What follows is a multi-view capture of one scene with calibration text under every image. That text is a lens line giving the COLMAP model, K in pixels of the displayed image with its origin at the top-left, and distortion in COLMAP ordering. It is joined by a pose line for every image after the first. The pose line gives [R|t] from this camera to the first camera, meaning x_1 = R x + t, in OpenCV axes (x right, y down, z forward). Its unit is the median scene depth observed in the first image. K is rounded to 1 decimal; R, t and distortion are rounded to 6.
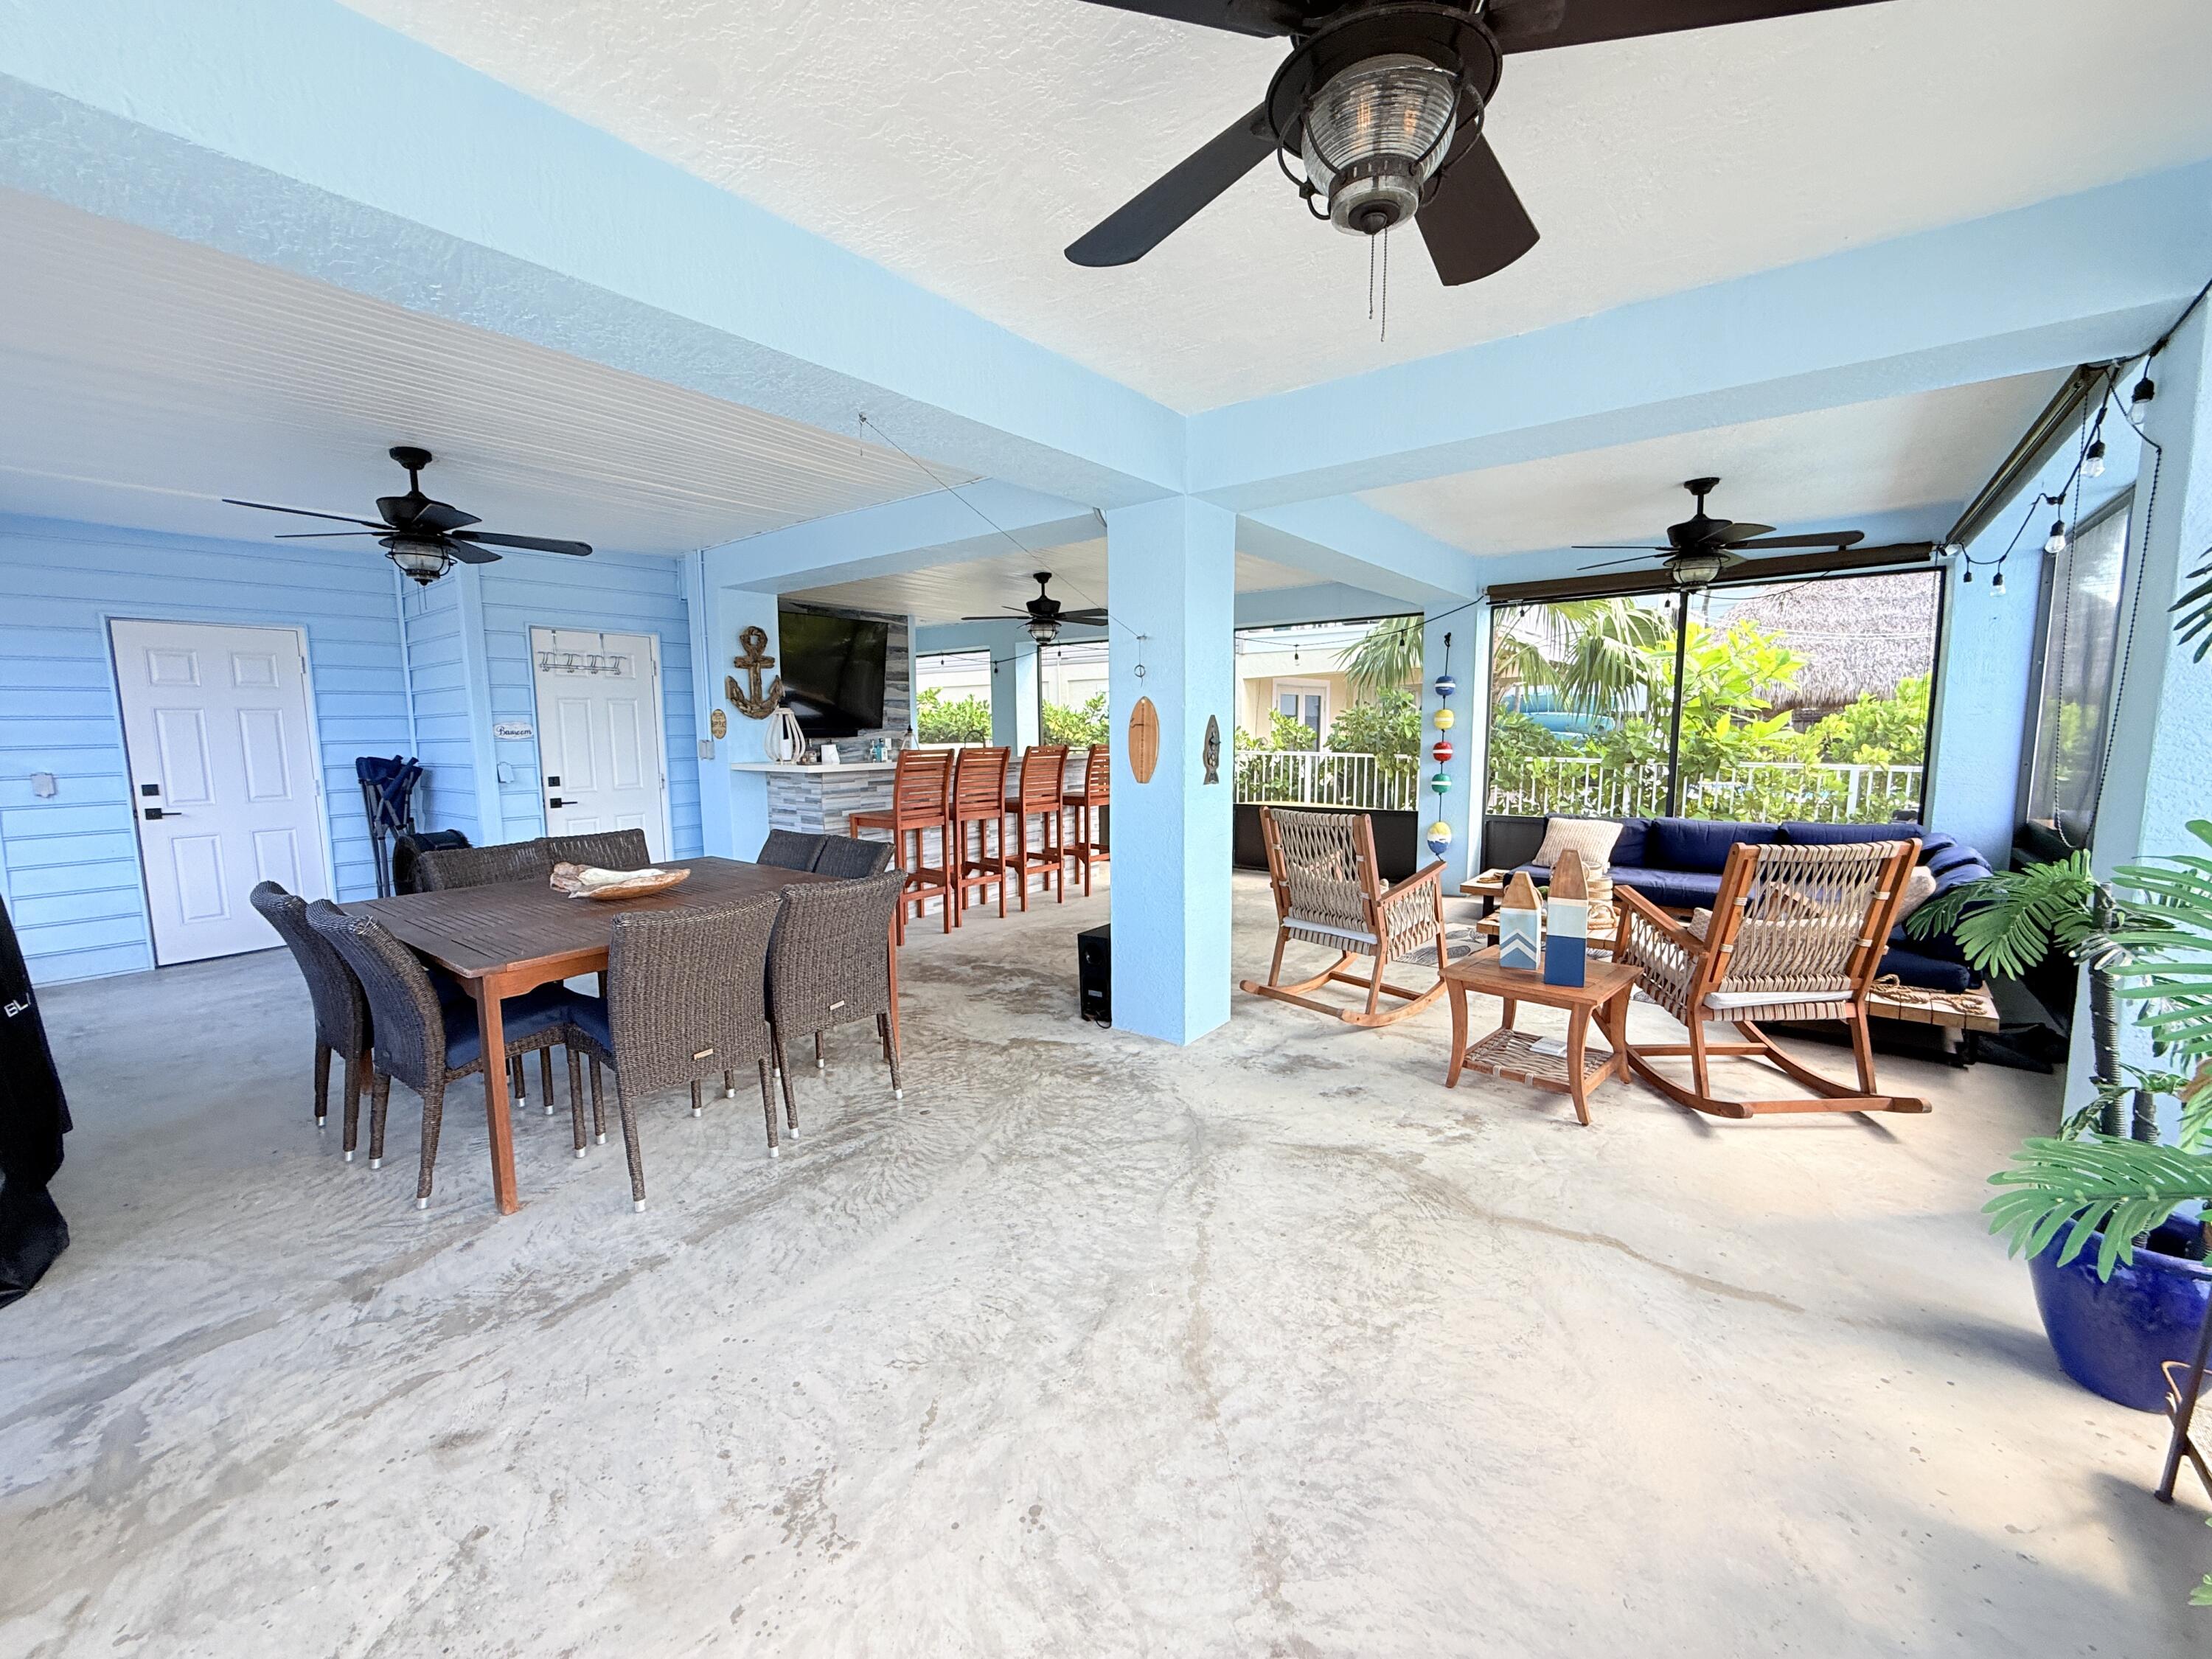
lens RADIAL K [[883.4, 0, 1102.0], [0, 883.4, 829.5], [0, 0, 1]] dist [-0.000797, 0.000077]
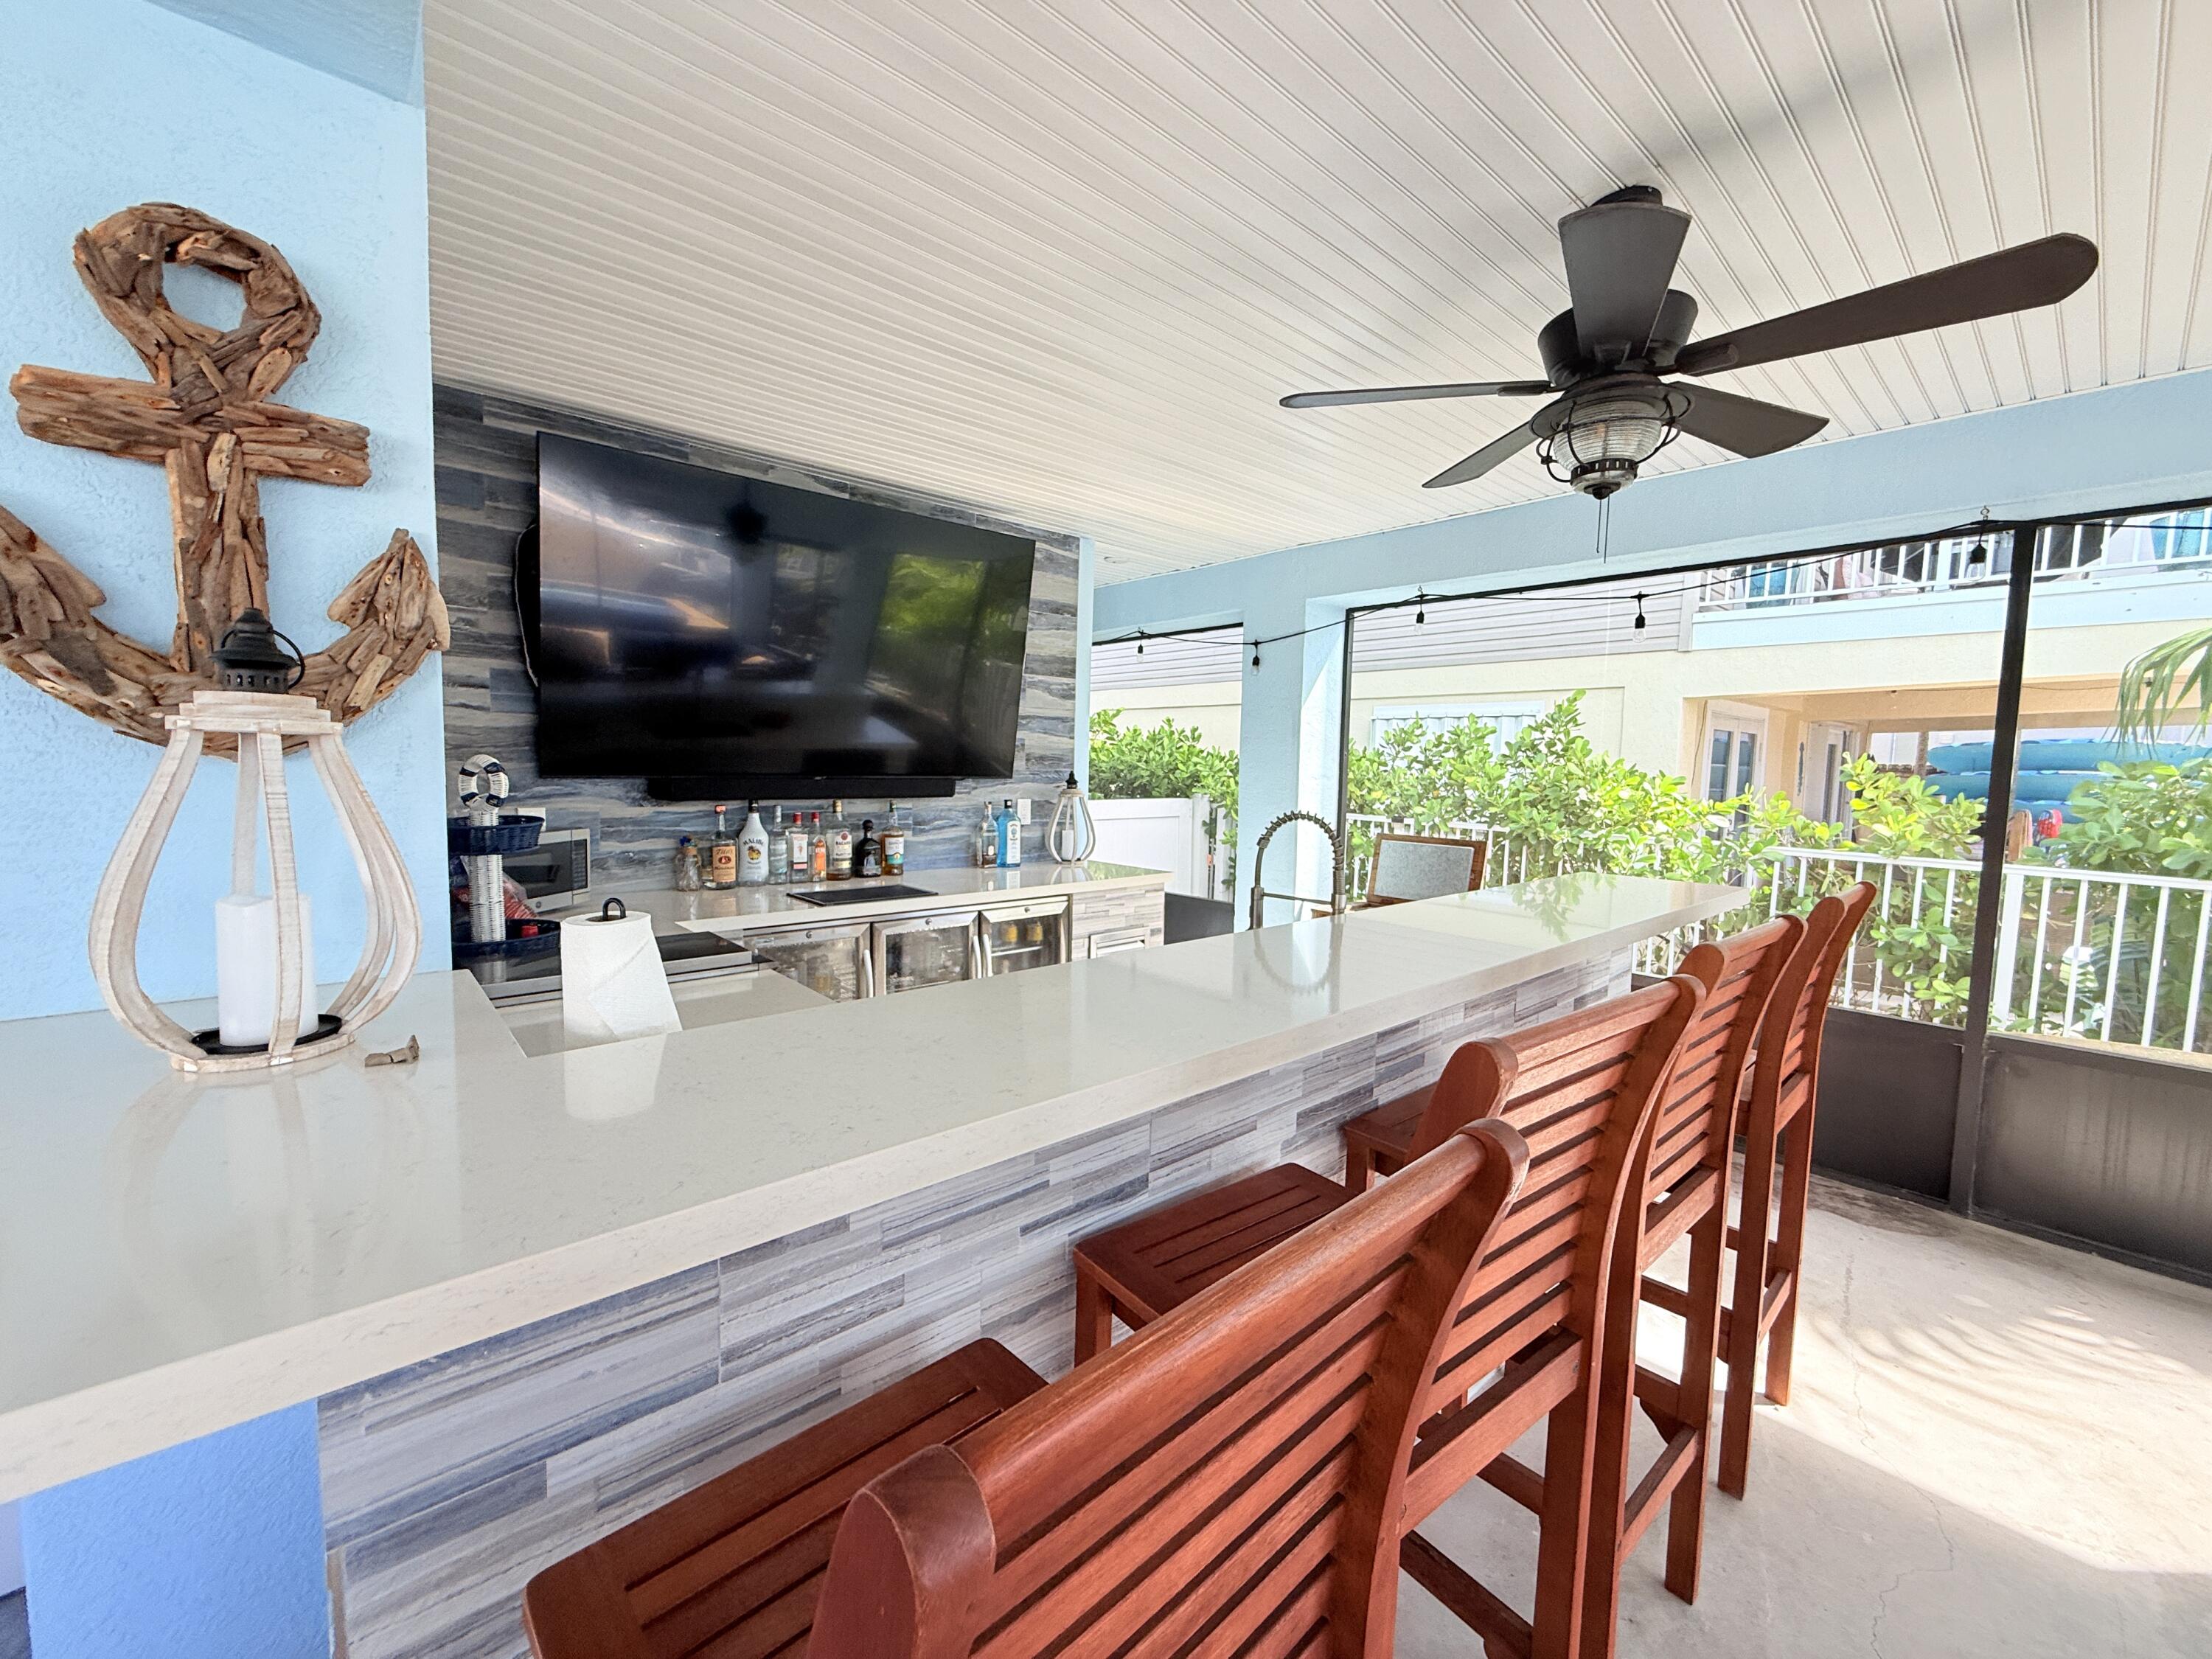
lens RADIAL K [[883.4, 0, 1102.0], [0, 883.4, 829.5], [0, 0, 1]] dist [-0.000797, 0.000077]
pose [[0.983631, 0.042293, -0.175163, -0.121840], [-0.049164, 0.998175, -0.035073, -0.073415], [0.173359, 0.043111, 0.983915, 0.557134]]
